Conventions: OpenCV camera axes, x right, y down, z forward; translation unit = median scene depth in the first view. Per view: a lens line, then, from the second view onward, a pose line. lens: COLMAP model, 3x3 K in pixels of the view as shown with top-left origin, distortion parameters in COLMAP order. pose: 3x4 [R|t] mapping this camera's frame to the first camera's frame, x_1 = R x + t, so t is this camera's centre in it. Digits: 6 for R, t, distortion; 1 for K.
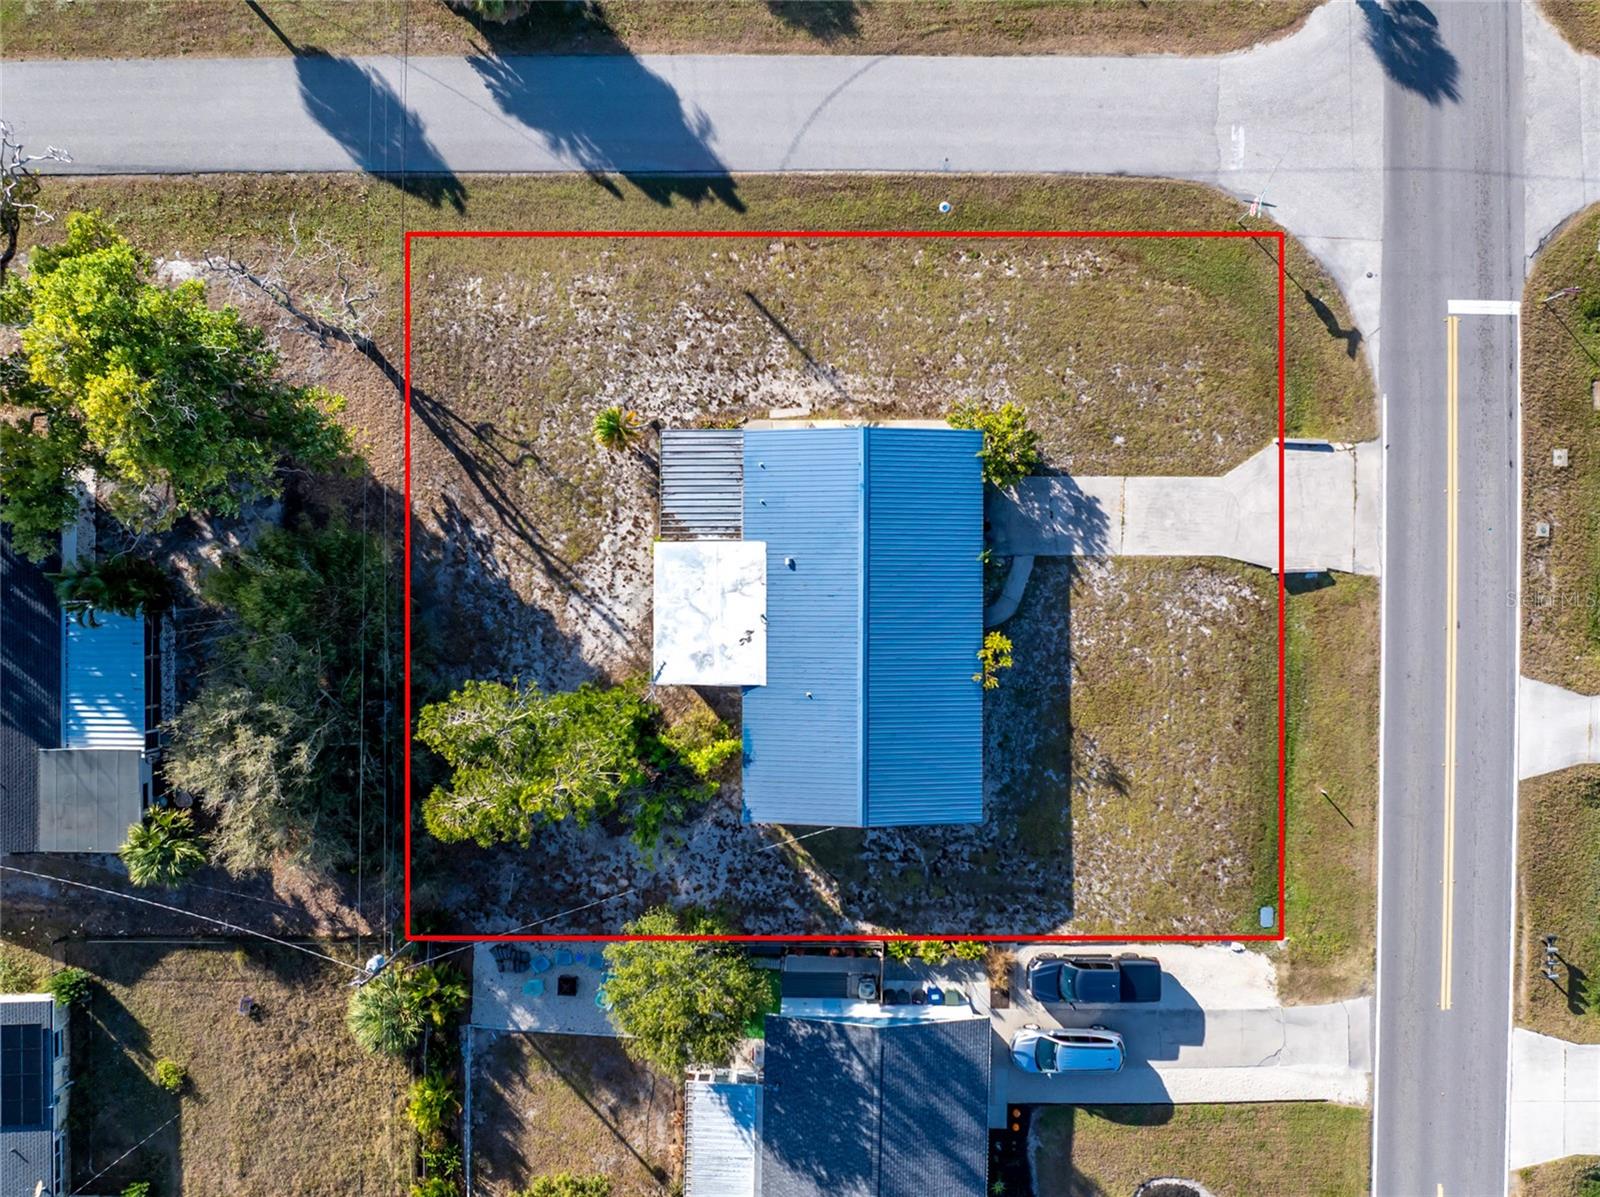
lens RADIAL K [[1147.3, 0, 800.0], [0, 1147.3, 598.5], [0, 0, 1]] dist [-0.035783, -0.002267]
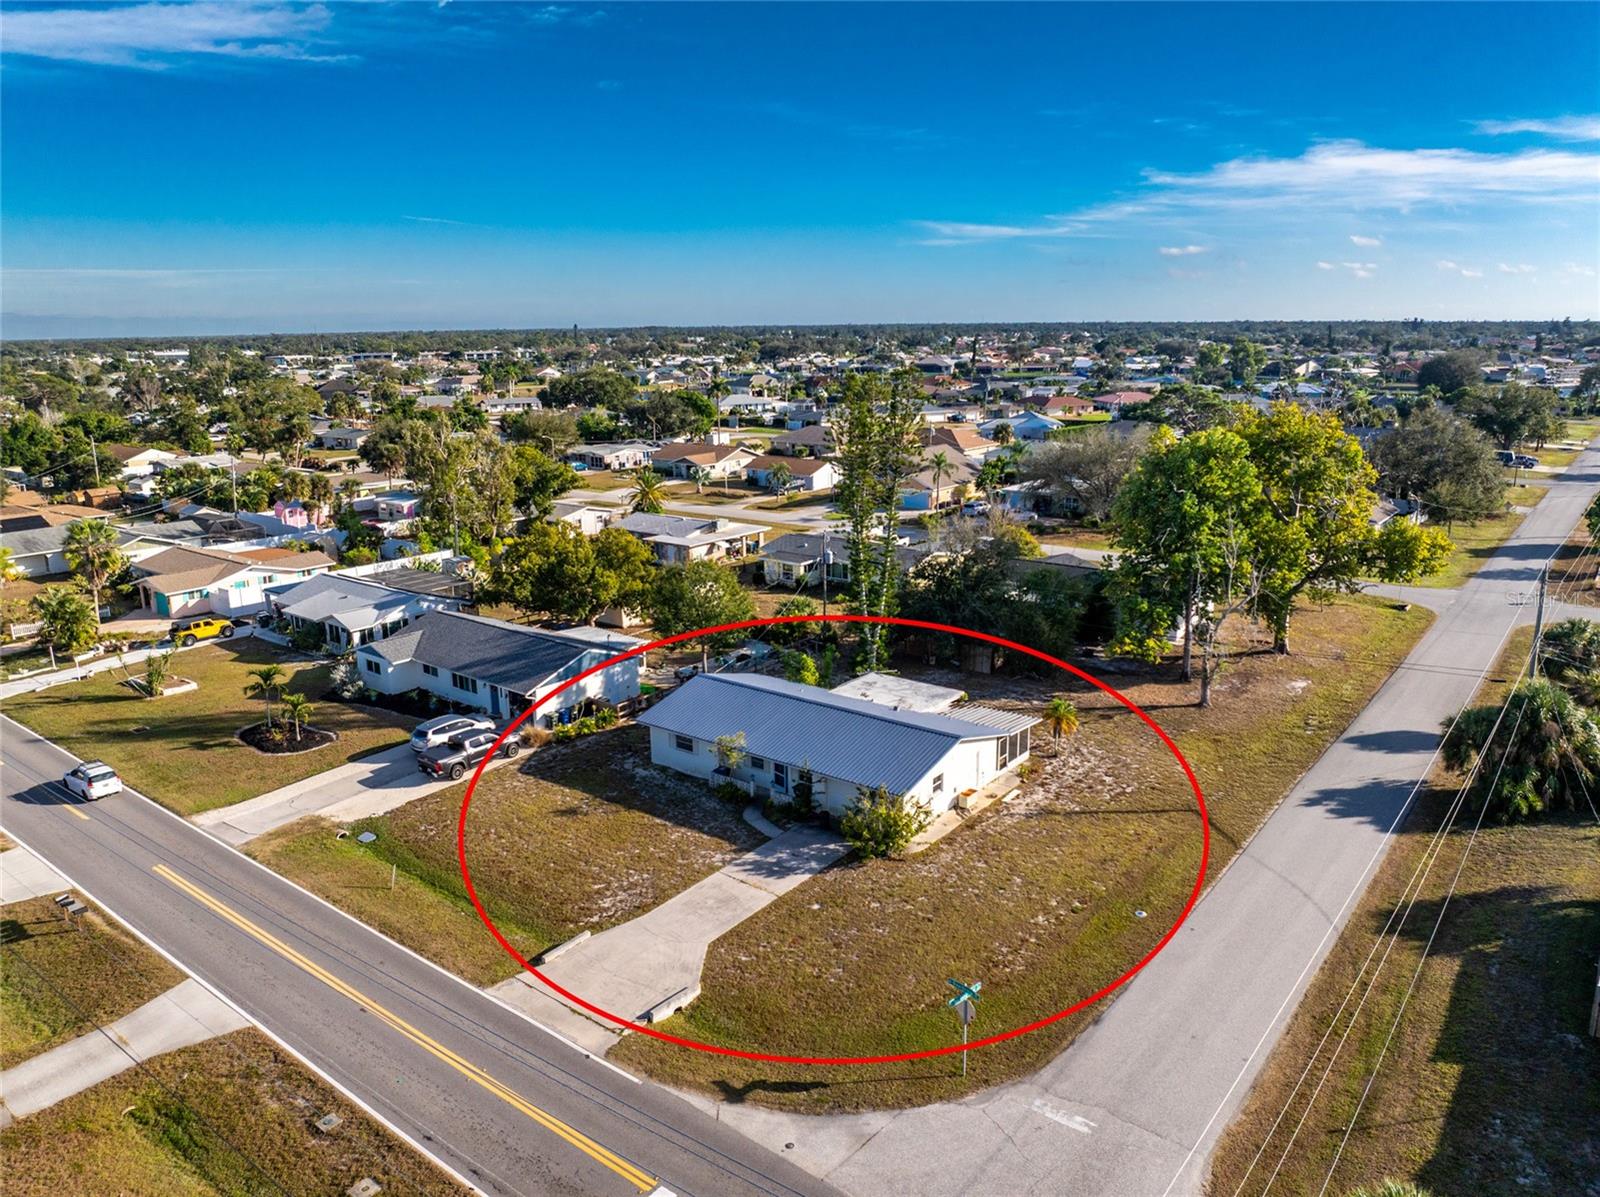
lens RADIAL K [[1123.8, 0, 767.3], [0, 1123.8, 599.6], [0, 0, 1]] dist [-0.029099, -0.002858]
pose [[-0.626132, 0.219823, -0.748089, 0.911045], [-0.778975, -0.134517, 0.612456, -0.617582], [0.034001, 0.966221, 0.255462, 0.538739]]
